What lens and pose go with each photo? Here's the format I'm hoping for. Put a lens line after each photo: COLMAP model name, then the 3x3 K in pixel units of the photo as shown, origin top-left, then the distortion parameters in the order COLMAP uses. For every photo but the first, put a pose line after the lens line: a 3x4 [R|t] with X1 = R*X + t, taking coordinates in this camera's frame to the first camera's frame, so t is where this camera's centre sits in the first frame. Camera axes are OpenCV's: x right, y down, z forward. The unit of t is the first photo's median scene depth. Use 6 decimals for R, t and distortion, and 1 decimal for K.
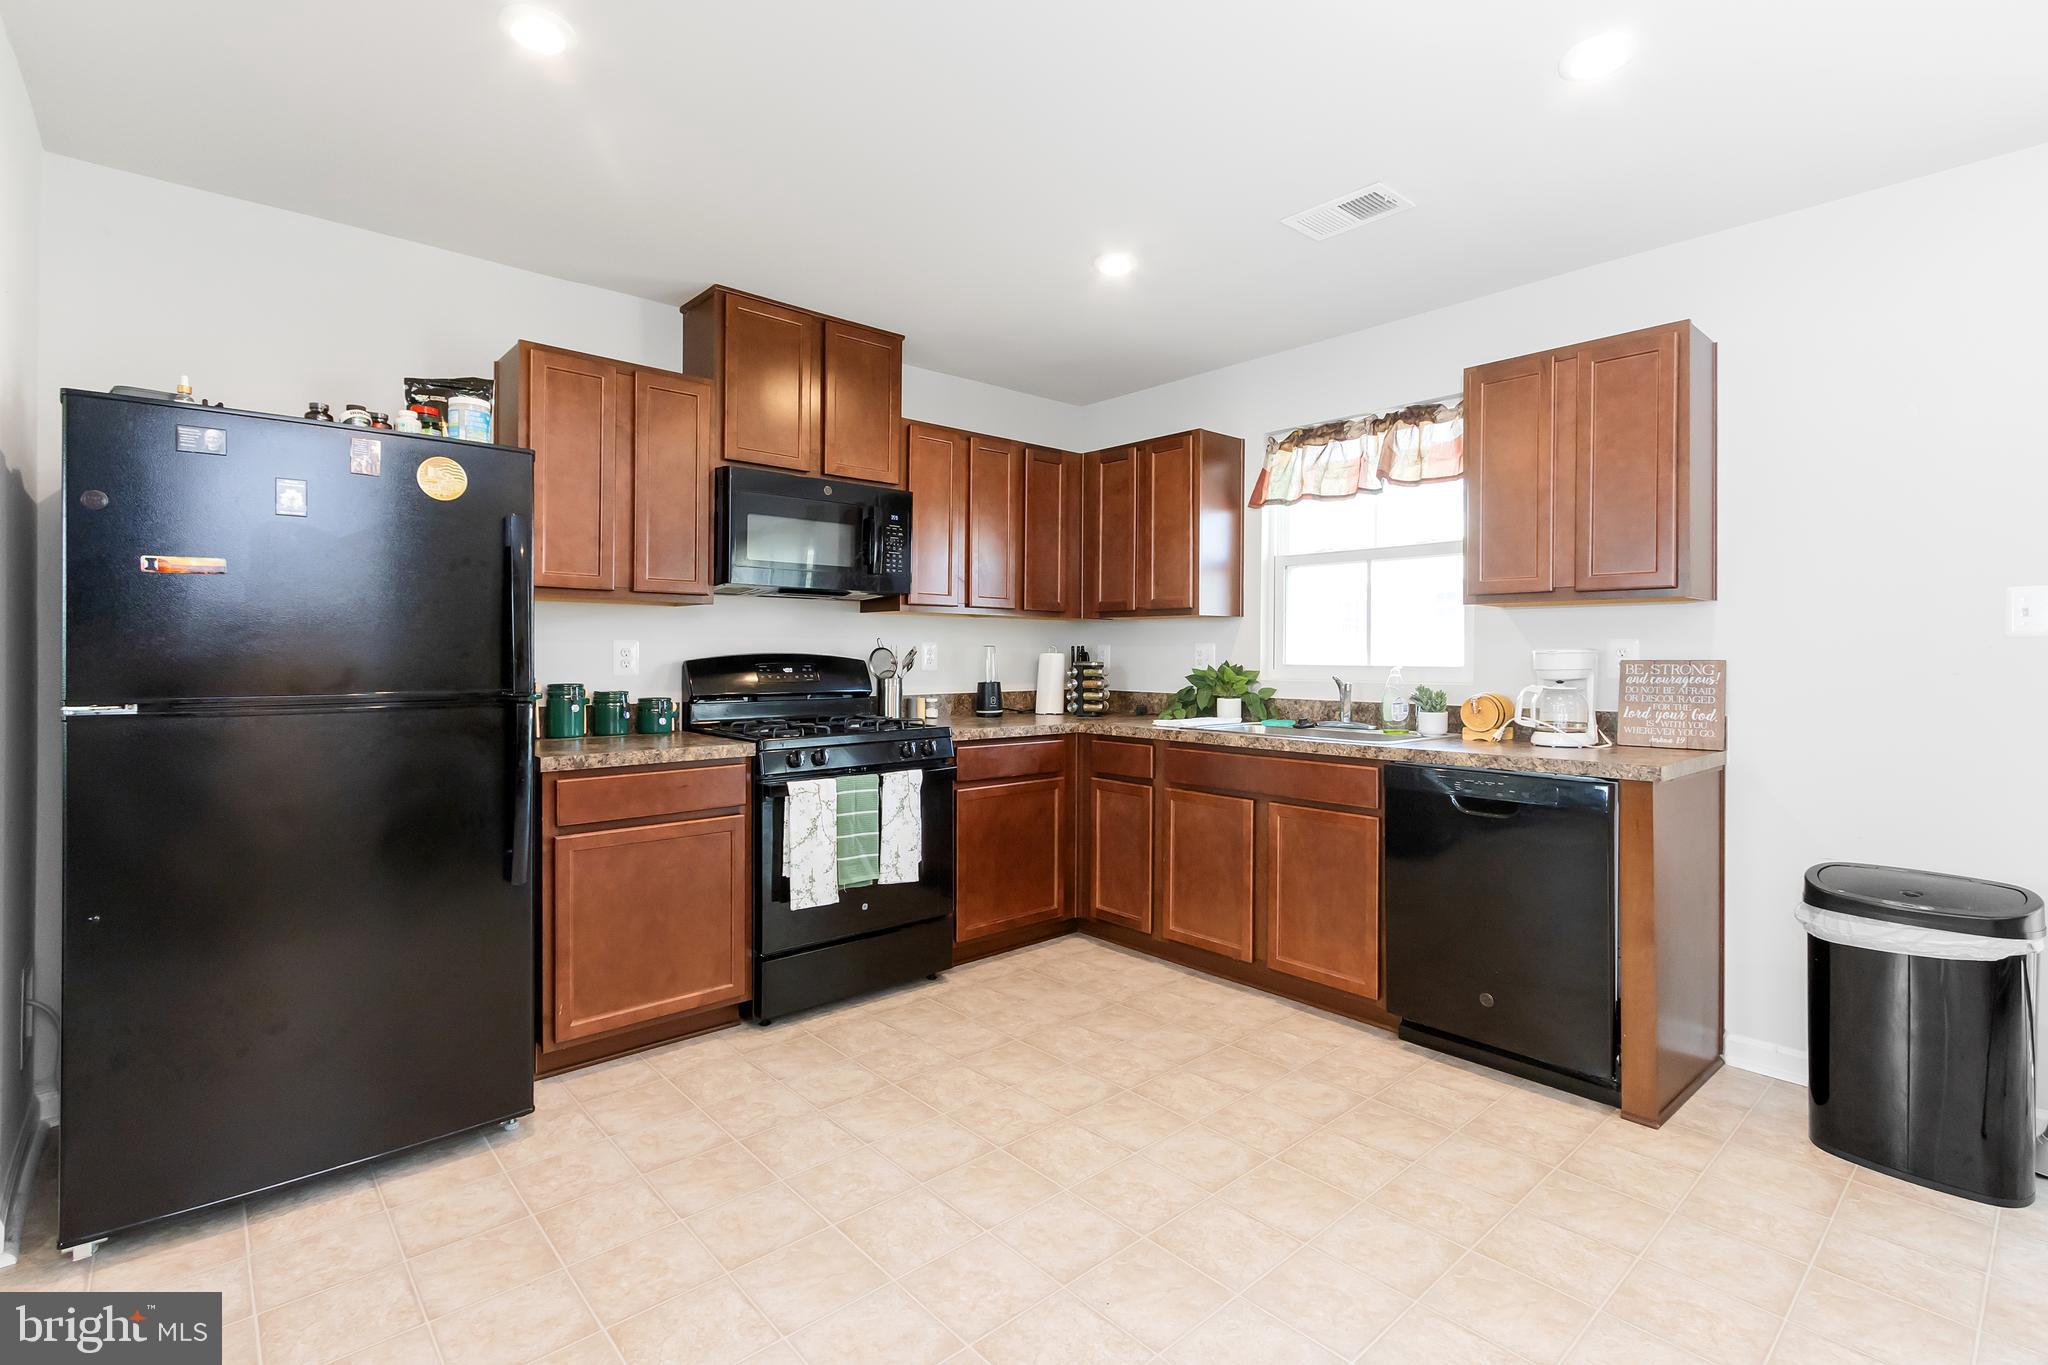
lens RADIAL K [[958.3, 0, 1015.9], [0, 958.3, 653.3], [0, 0, 1]] dist [0.008763, 0.000357]
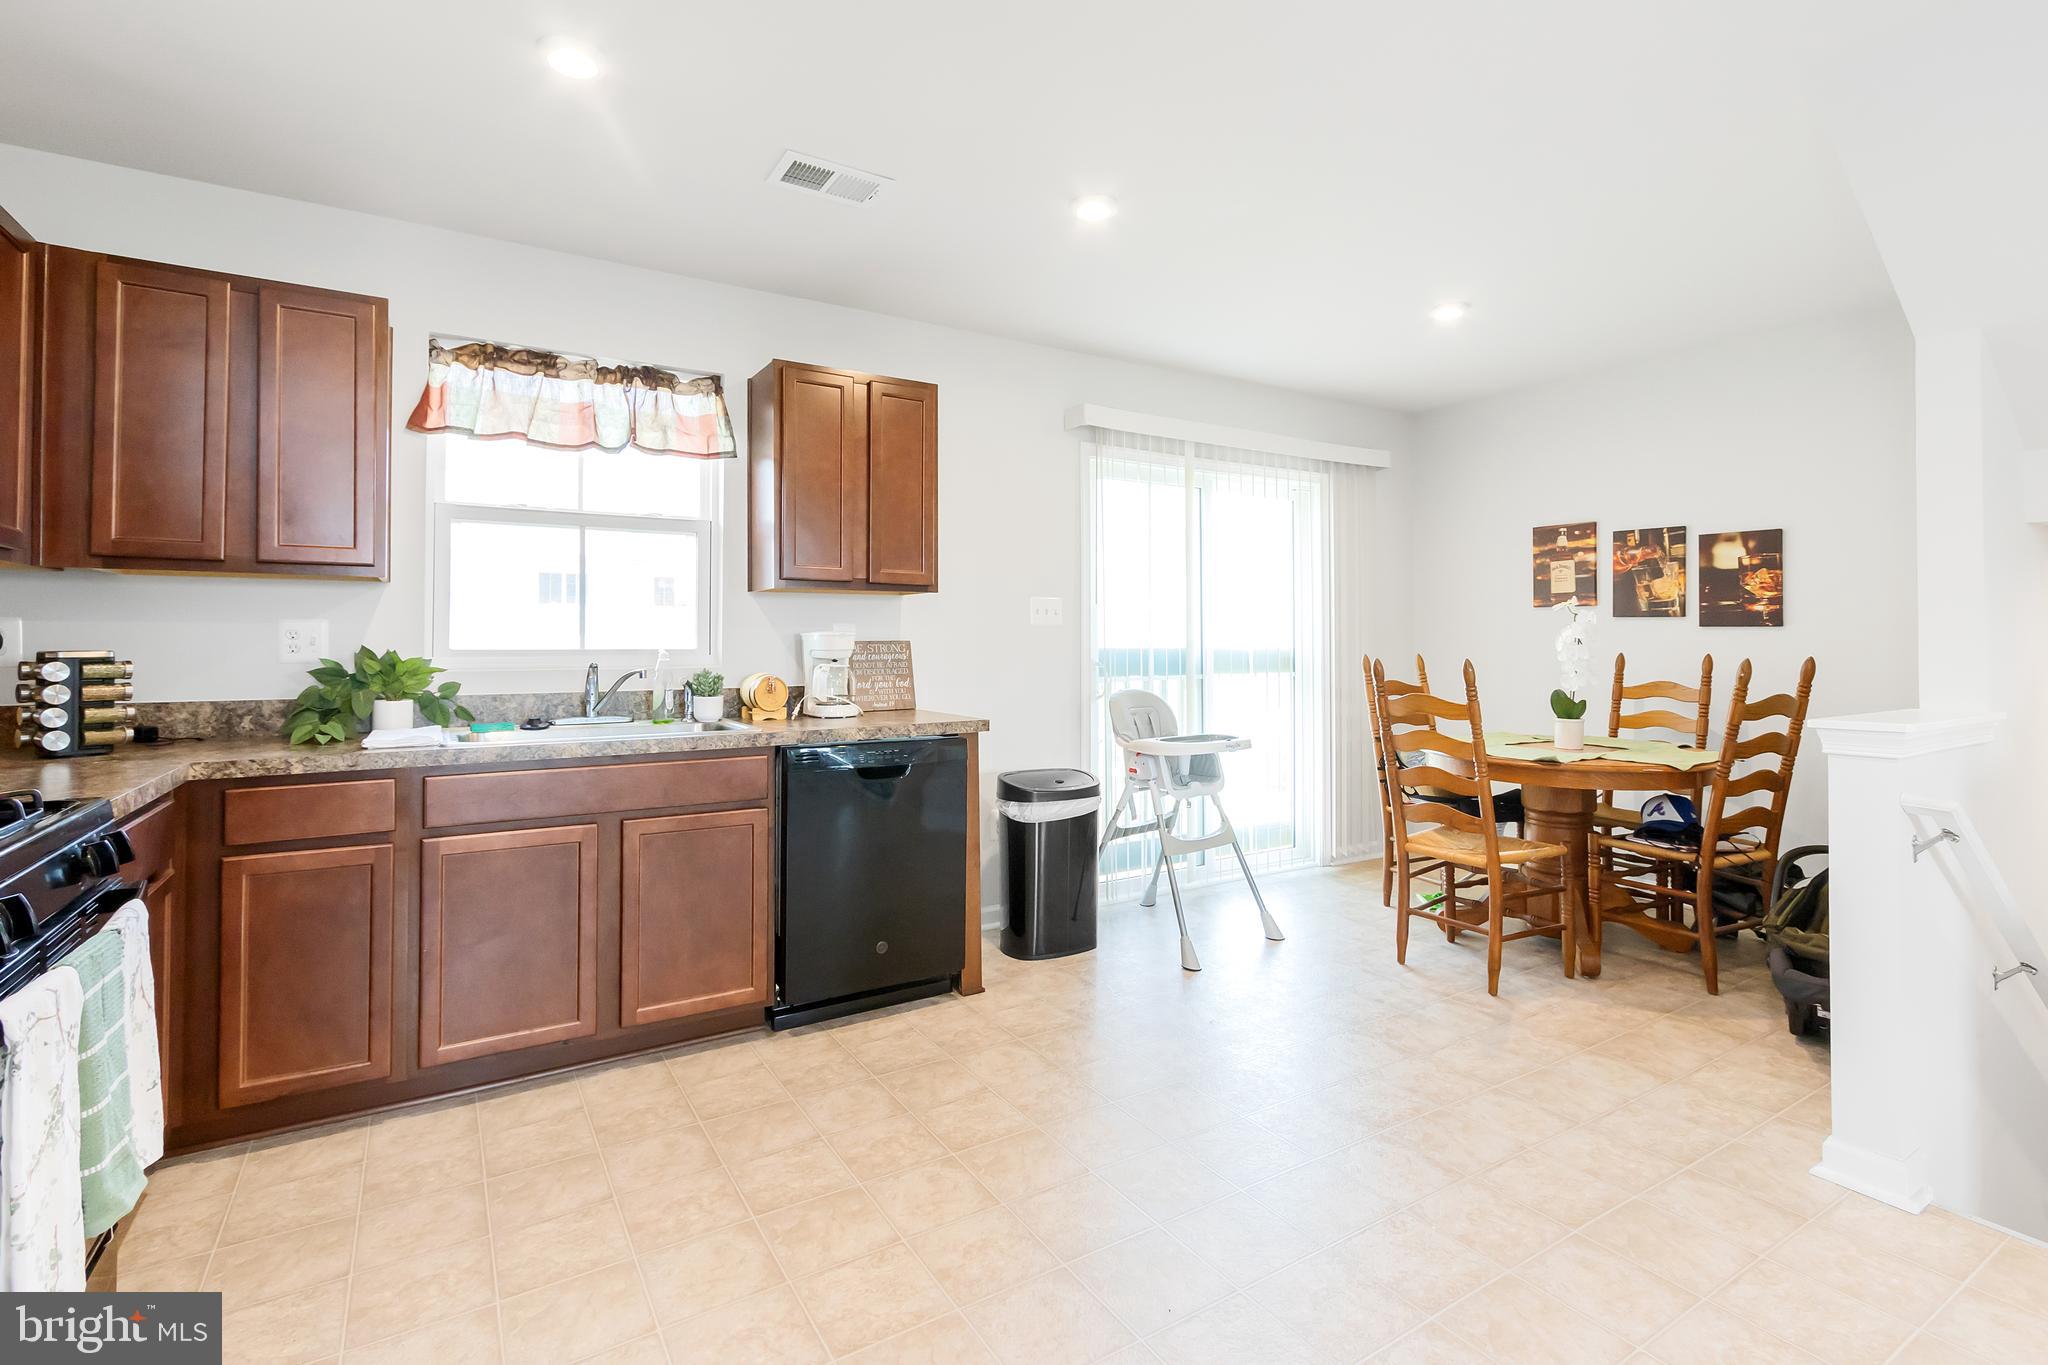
lens RADIAL K [[978.3, 0, 1020.9], [0, 978.3, 629.6], [0, 0, 1]] dist [0.028513, 0.000056]
pose [[0.166114, 0.005567, 0.986091, -0.478499], [-0.002376, 0.999983, -0.005245, -0.001276], [-0.986104, -0.001472, 0.166124, 0.515792]]
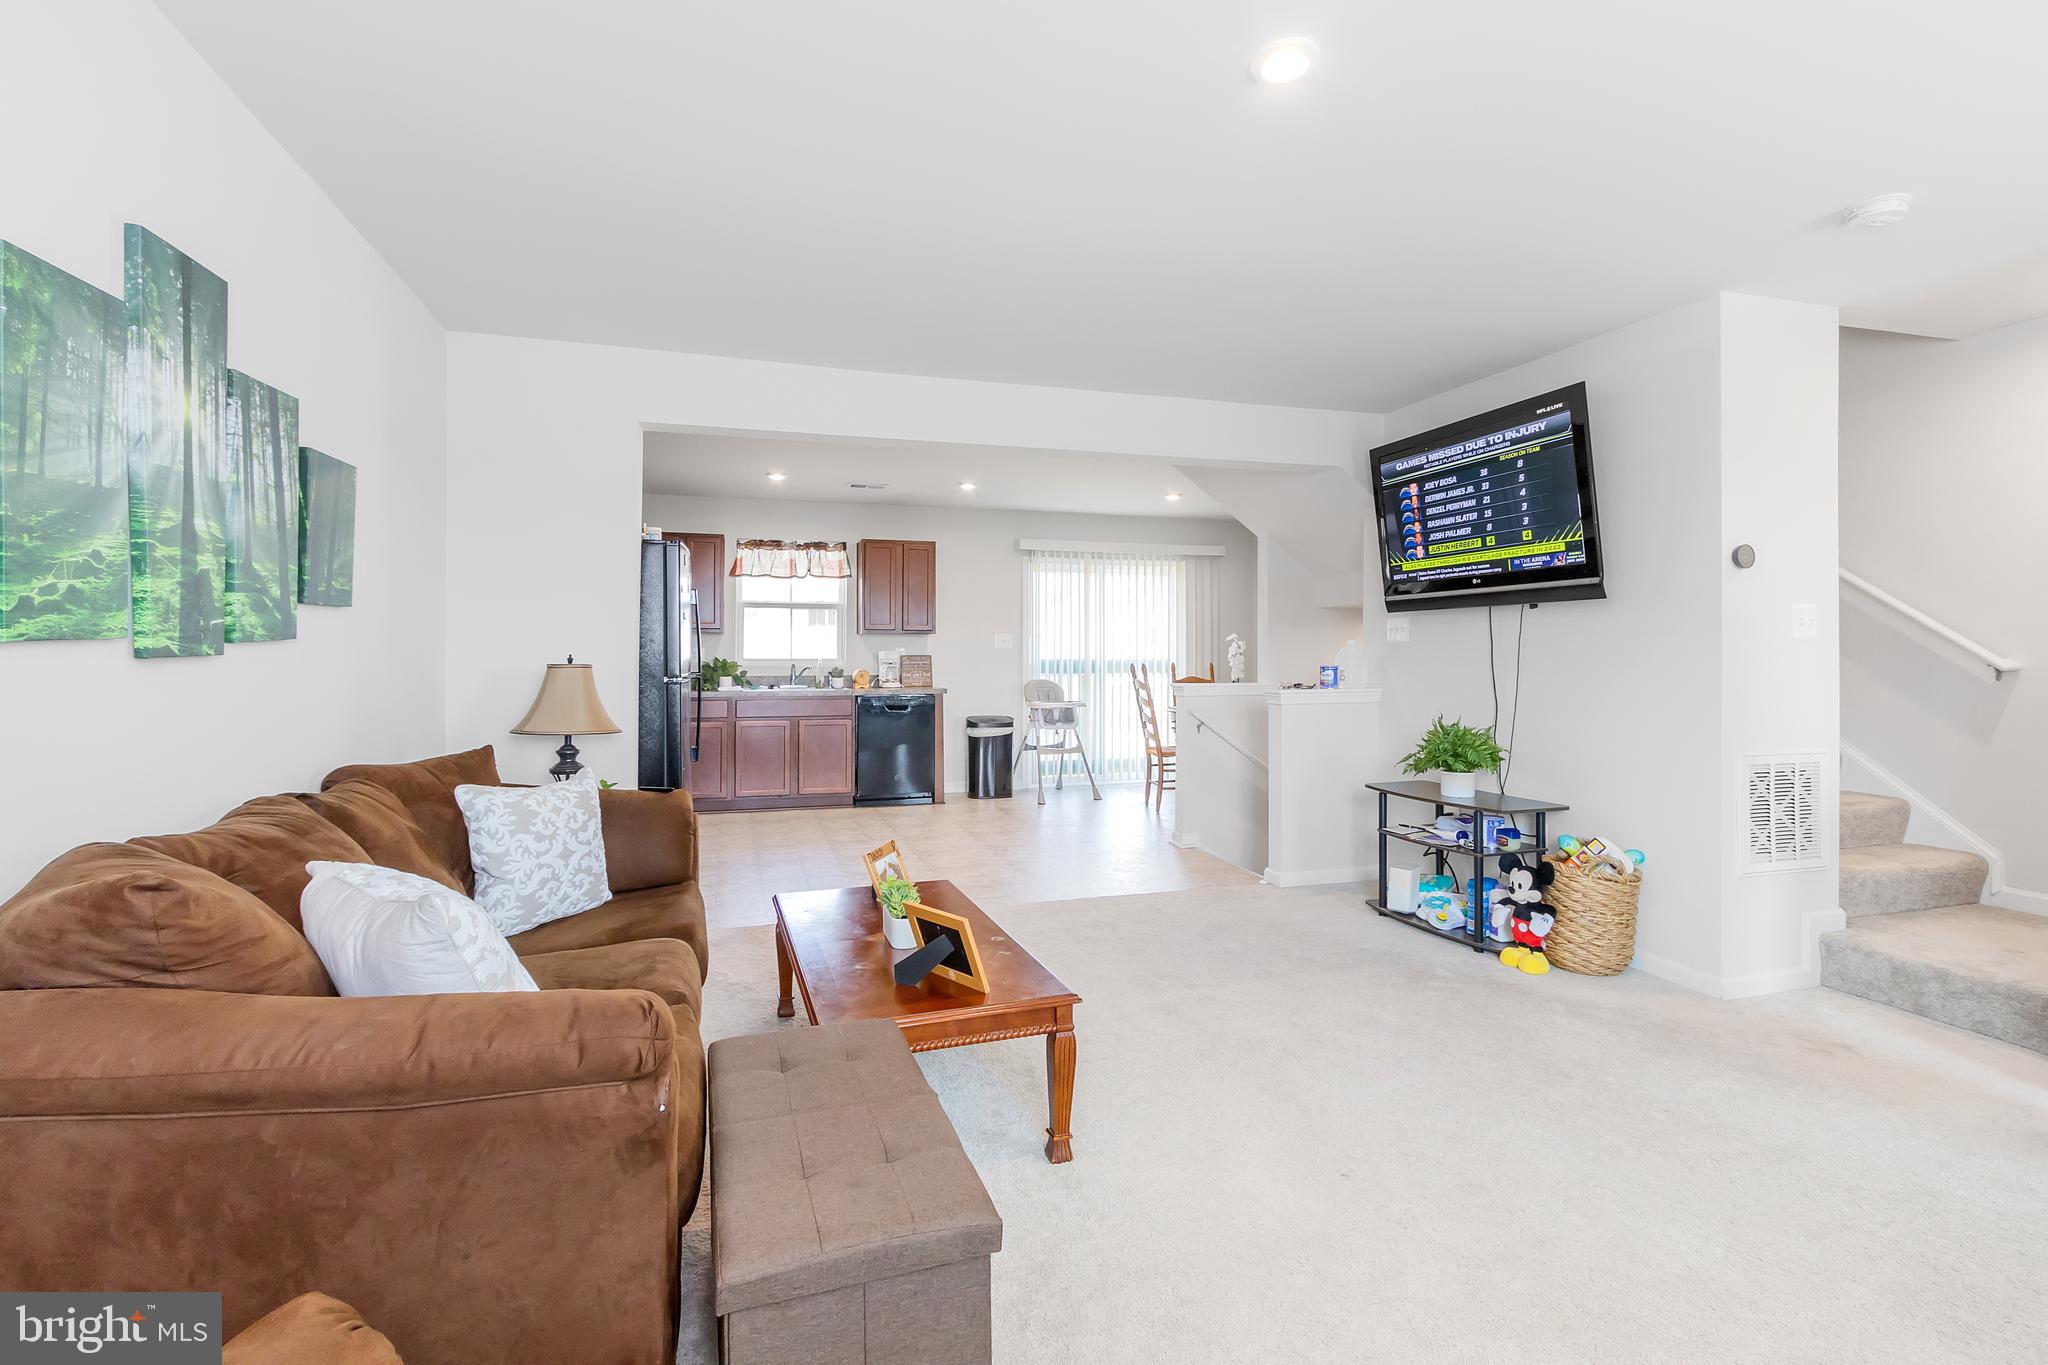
lens RADIAL K [[958.3, 0, 1015.9], [0, 958.3, 653.3], [0, 0, 1]] dist [0.008763, 0.000357]
pose [[0.411087, -0.002893, 0.911592, -1.493402], [-0.000779, 0.999993, 0.003525, -0.007198], [-0.911596, -0.002160, 0.411082, -0.351420]]
